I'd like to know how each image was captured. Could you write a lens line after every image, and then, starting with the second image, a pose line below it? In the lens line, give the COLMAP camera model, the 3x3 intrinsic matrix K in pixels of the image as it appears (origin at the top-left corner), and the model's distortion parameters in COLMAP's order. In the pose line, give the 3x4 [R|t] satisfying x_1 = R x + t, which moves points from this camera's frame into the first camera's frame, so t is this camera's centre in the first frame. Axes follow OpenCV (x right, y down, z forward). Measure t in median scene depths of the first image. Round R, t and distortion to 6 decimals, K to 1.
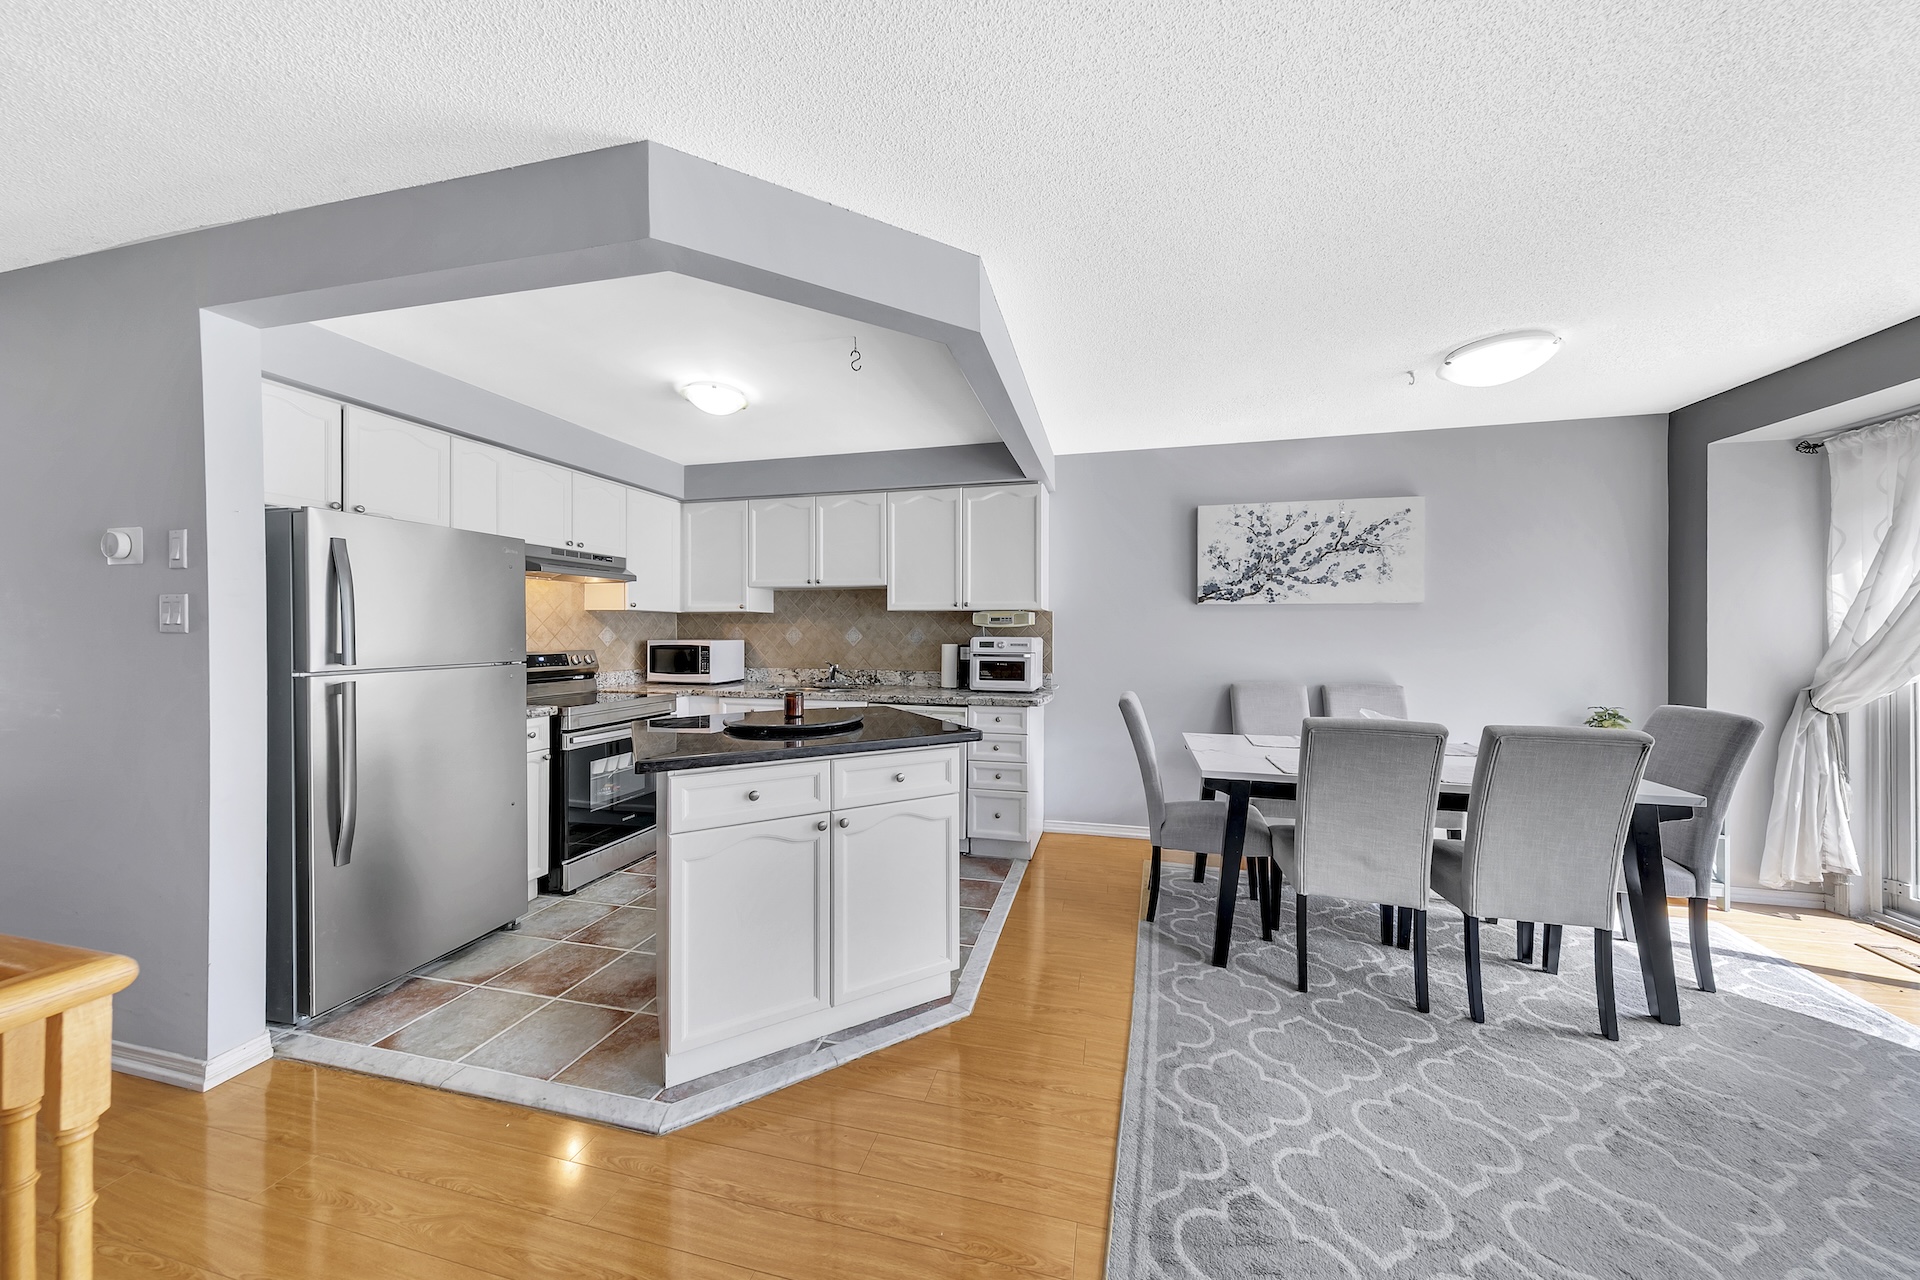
lens RADIAL K [[614.0, 0, 968.8], [0, 614.0, 636.2], [0, 0, 1]] dist [0.009900, -0.001837]
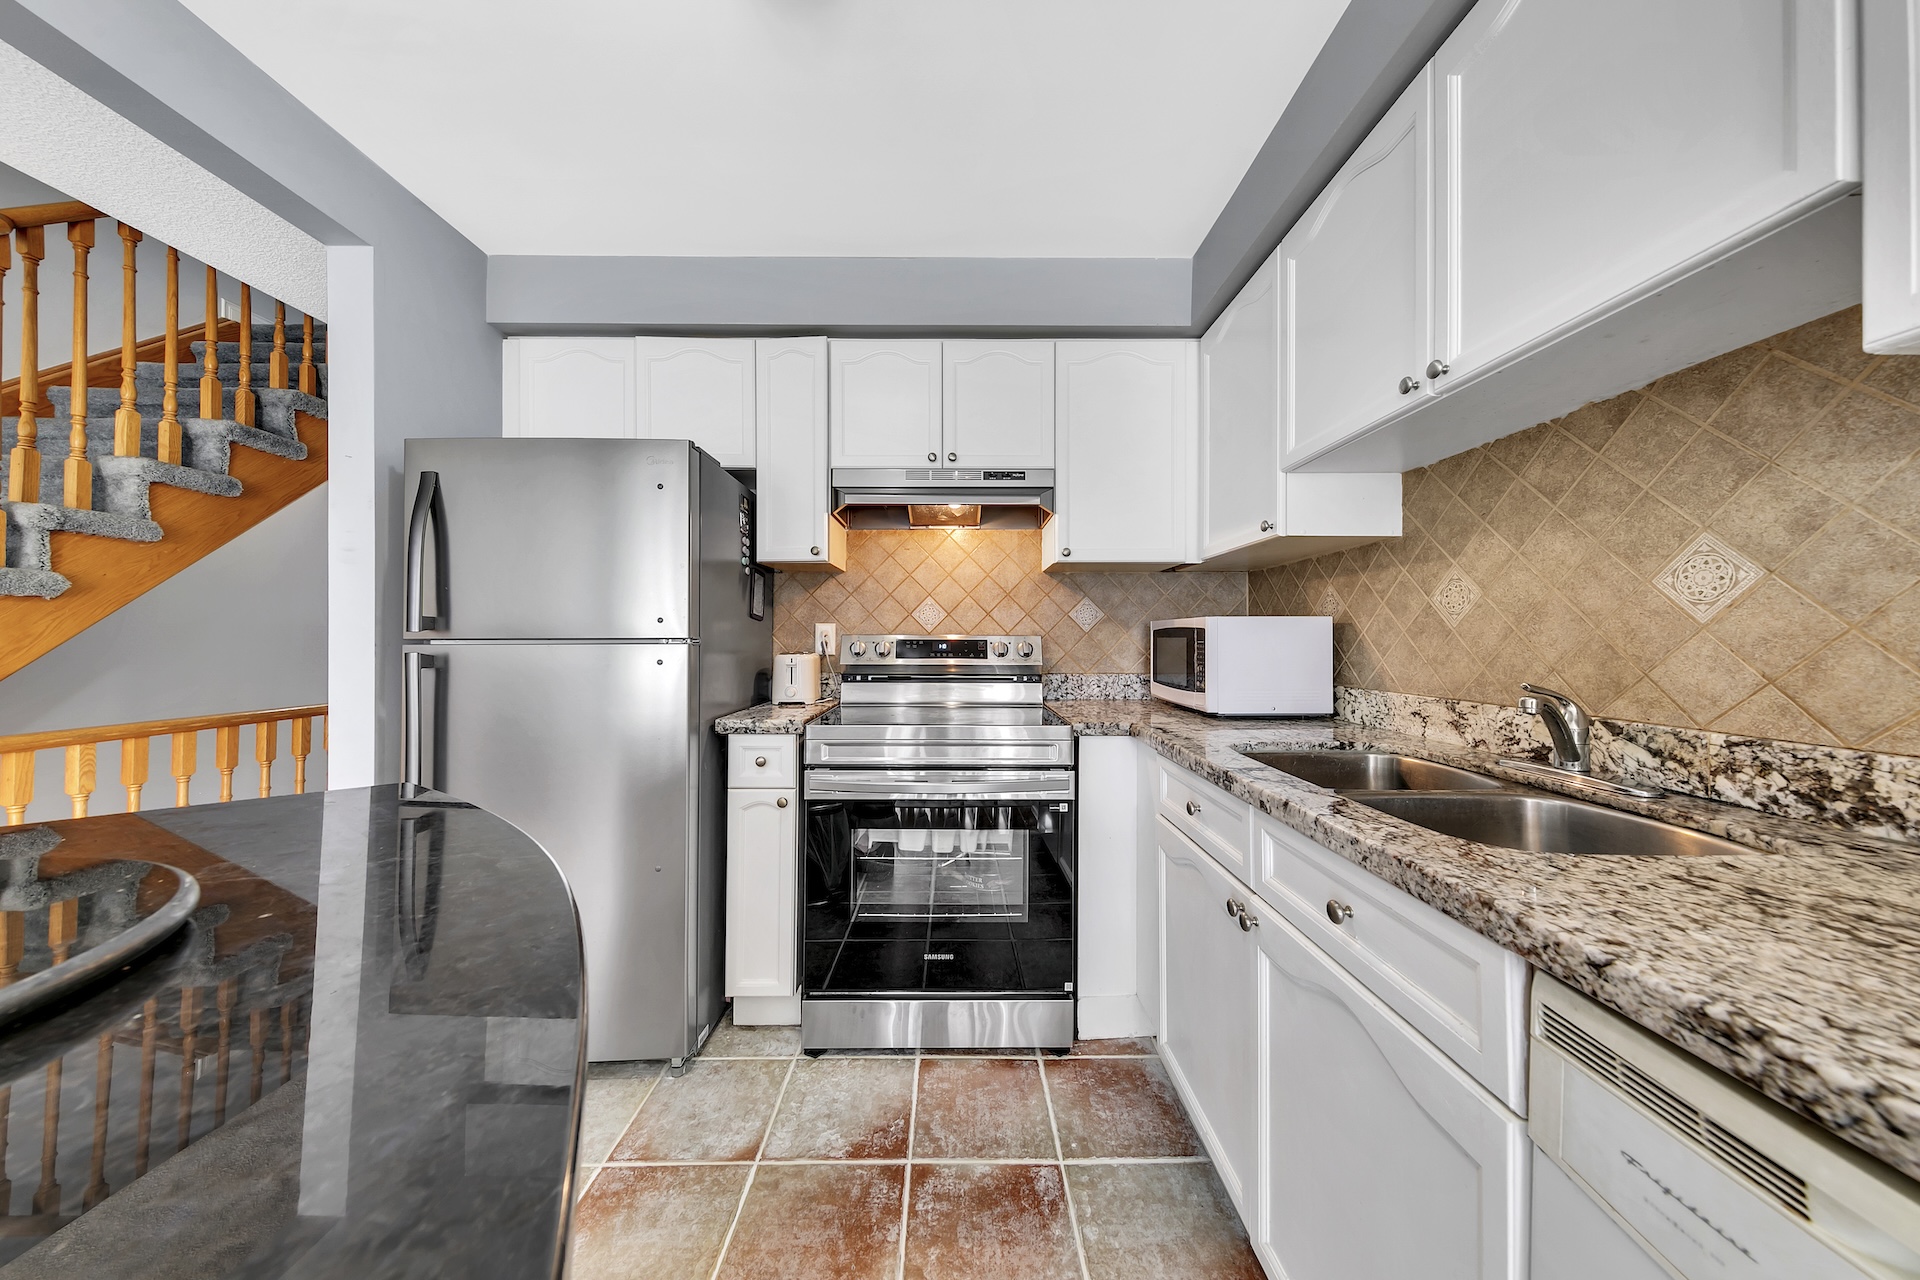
lens RADIAL K [[614.0, 0, 956.5], [0, 614.0, 634.8], [0, 0, 1]] dist [0.009900, -0.001837]
pose [[0.240717, -0.007295, -0.970568, -0.048032], [-0.007707, 0.999926, -0.009427, 0.029875], [0.970565, 0.009749, 0.240643, 0.836403]]
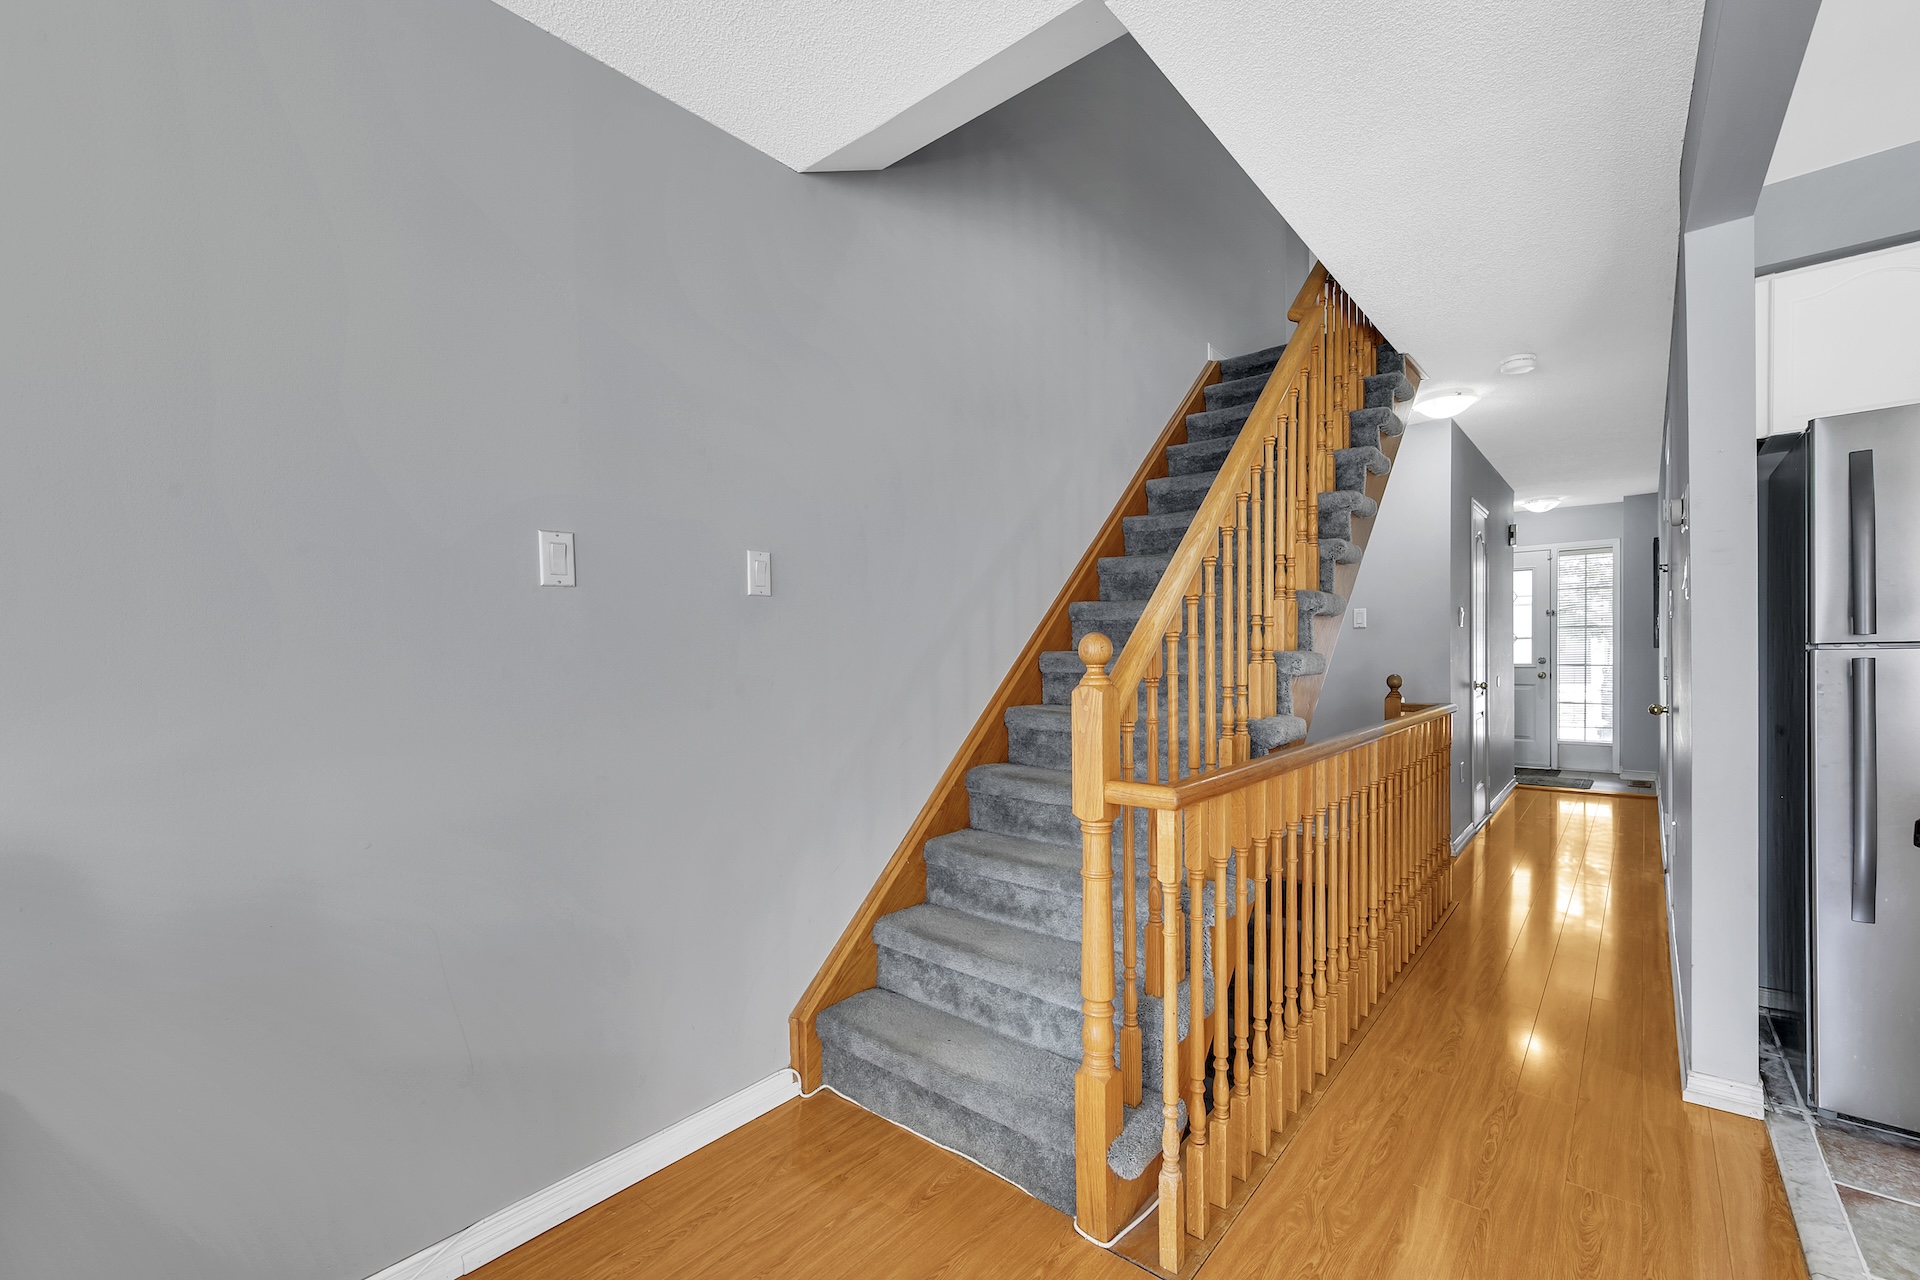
lens RADIAL K [[810.4, 0, 959.2], [0, 810.4, 657.2], [0, 0, 1]] dist [0.001626, 0.000493]
pose [[-0.447903, 0.009366, -0.894033, 0.147009], [0.011890, 0.999919, 0.004518, 0.031861], [0.894003, -0.008607, -0.447978, 0.287739]]
